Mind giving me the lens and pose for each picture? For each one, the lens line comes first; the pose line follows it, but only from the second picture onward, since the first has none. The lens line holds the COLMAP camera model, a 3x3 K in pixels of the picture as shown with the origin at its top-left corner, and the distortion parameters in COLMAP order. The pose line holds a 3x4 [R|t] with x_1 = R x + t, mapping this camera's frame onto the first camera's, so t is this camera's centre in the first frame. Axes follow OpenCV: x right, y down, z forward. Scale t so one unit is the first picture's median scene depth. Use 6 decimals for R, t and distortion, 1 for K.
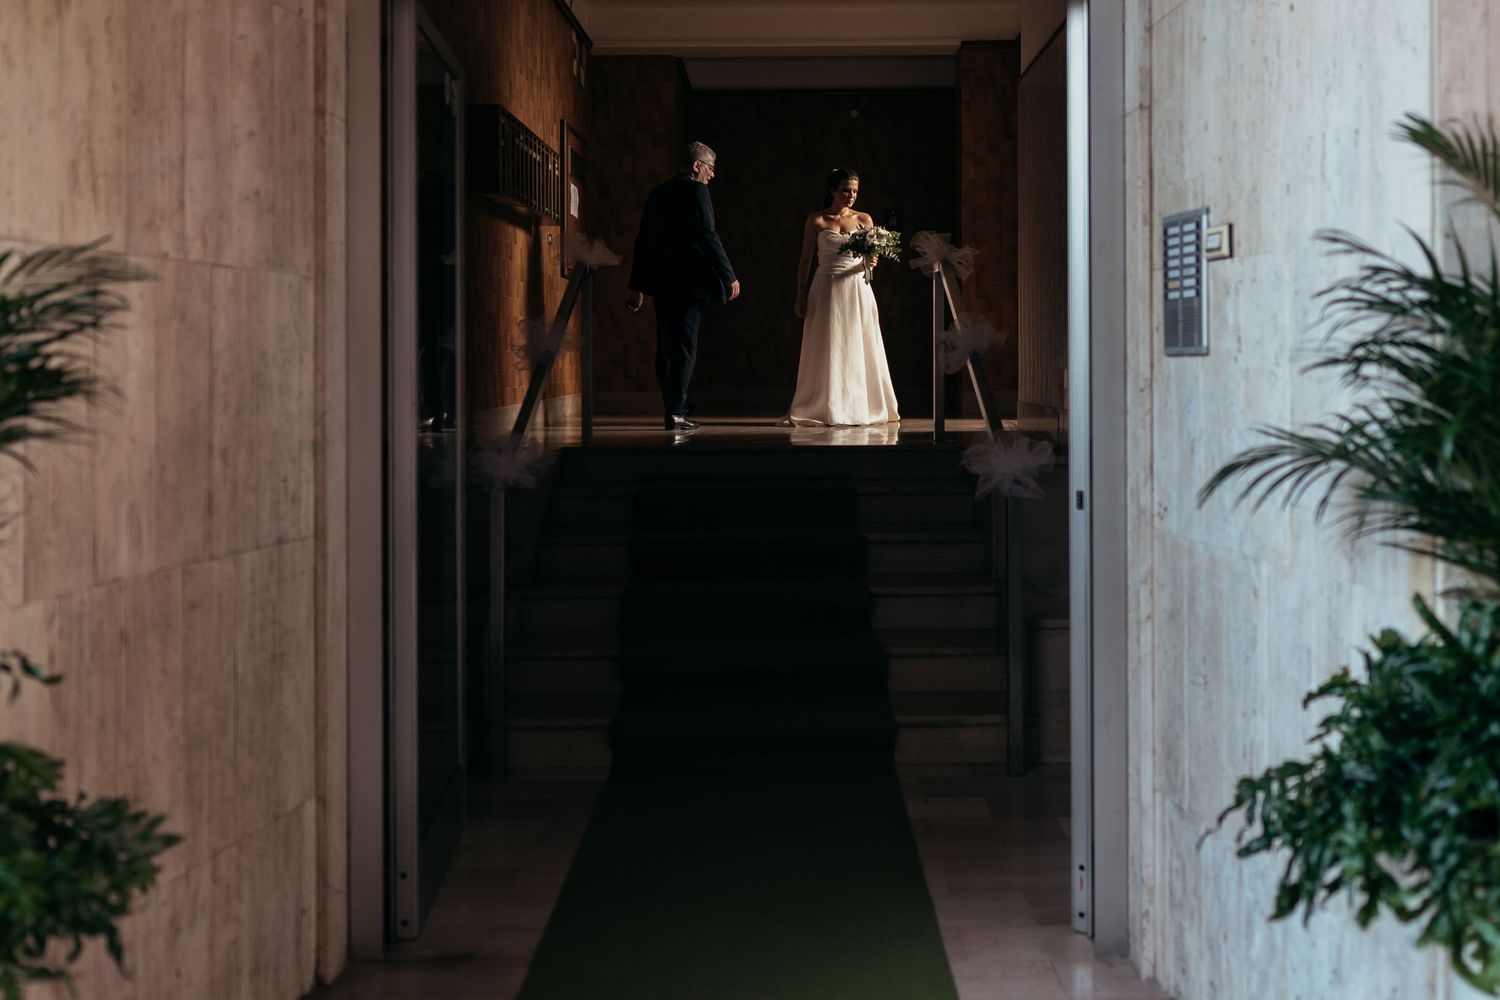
lens RADIAL K [[1045.1, 0, 750.0], [0, 1045.1, 500.0], [0, 0, 1]] dist [-0.001943, 0.001729]
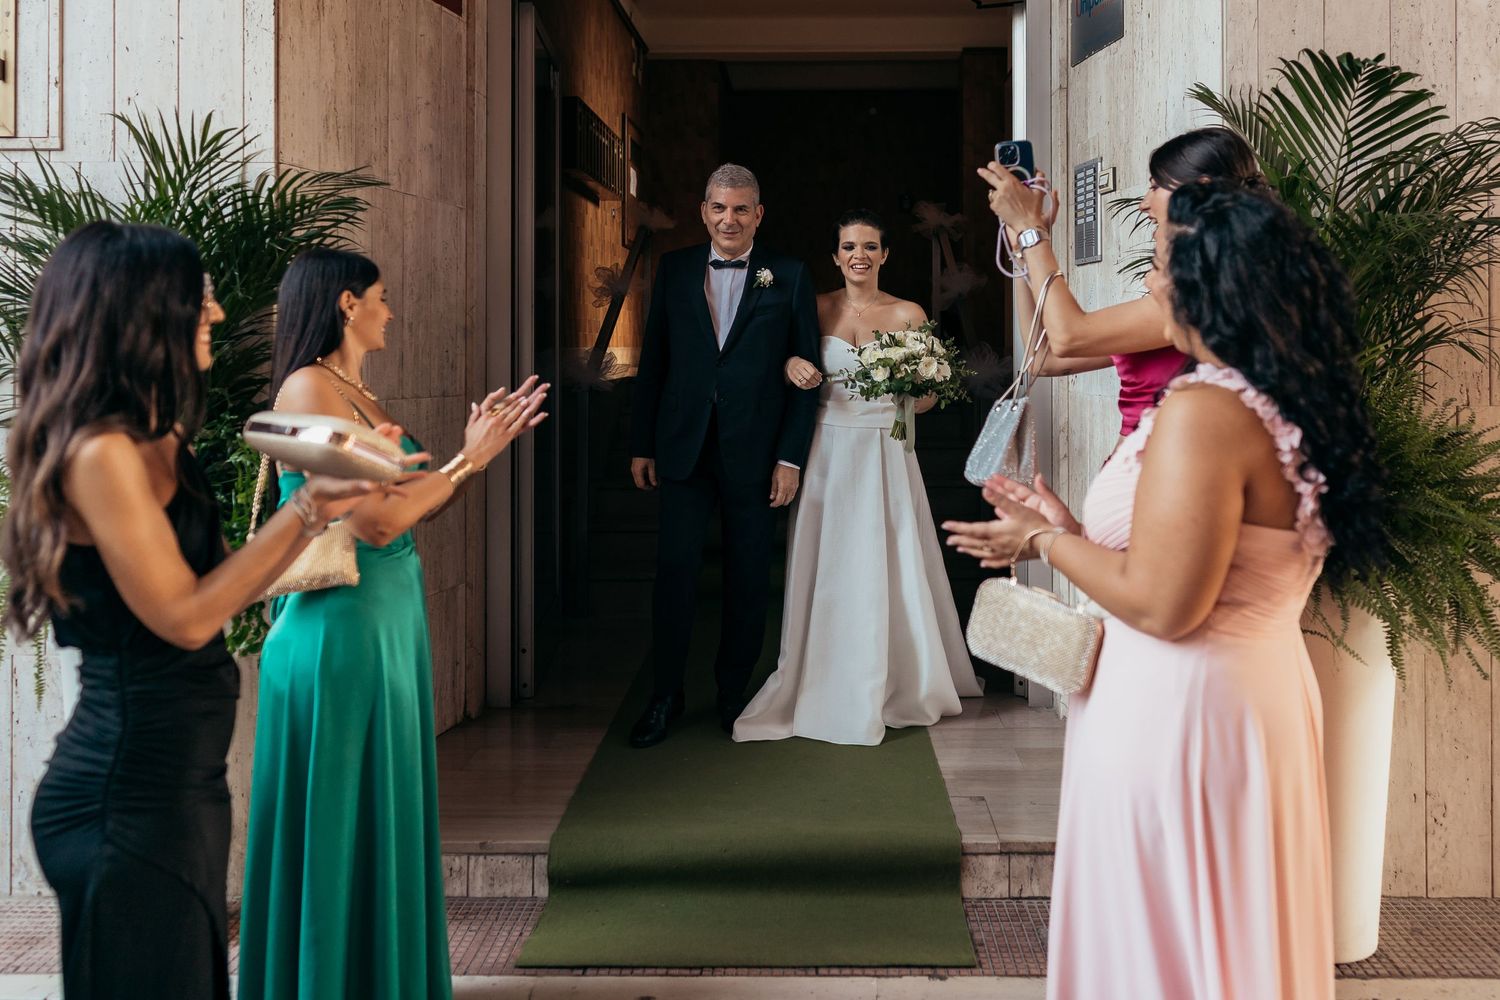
lens RADIAL K [[1012.4, 0, 781.3], [0, 1012.4, 501.8], [0, 0, 1]] dist [-0.002288, -0.000533]
pose [[0.999991, 0.003255, -0.002848, 0.009194], [-0.003247, 0.999991, 0.002811, 0.177628], [0.002858, -0.002802, 0.999992, -0.360238]]
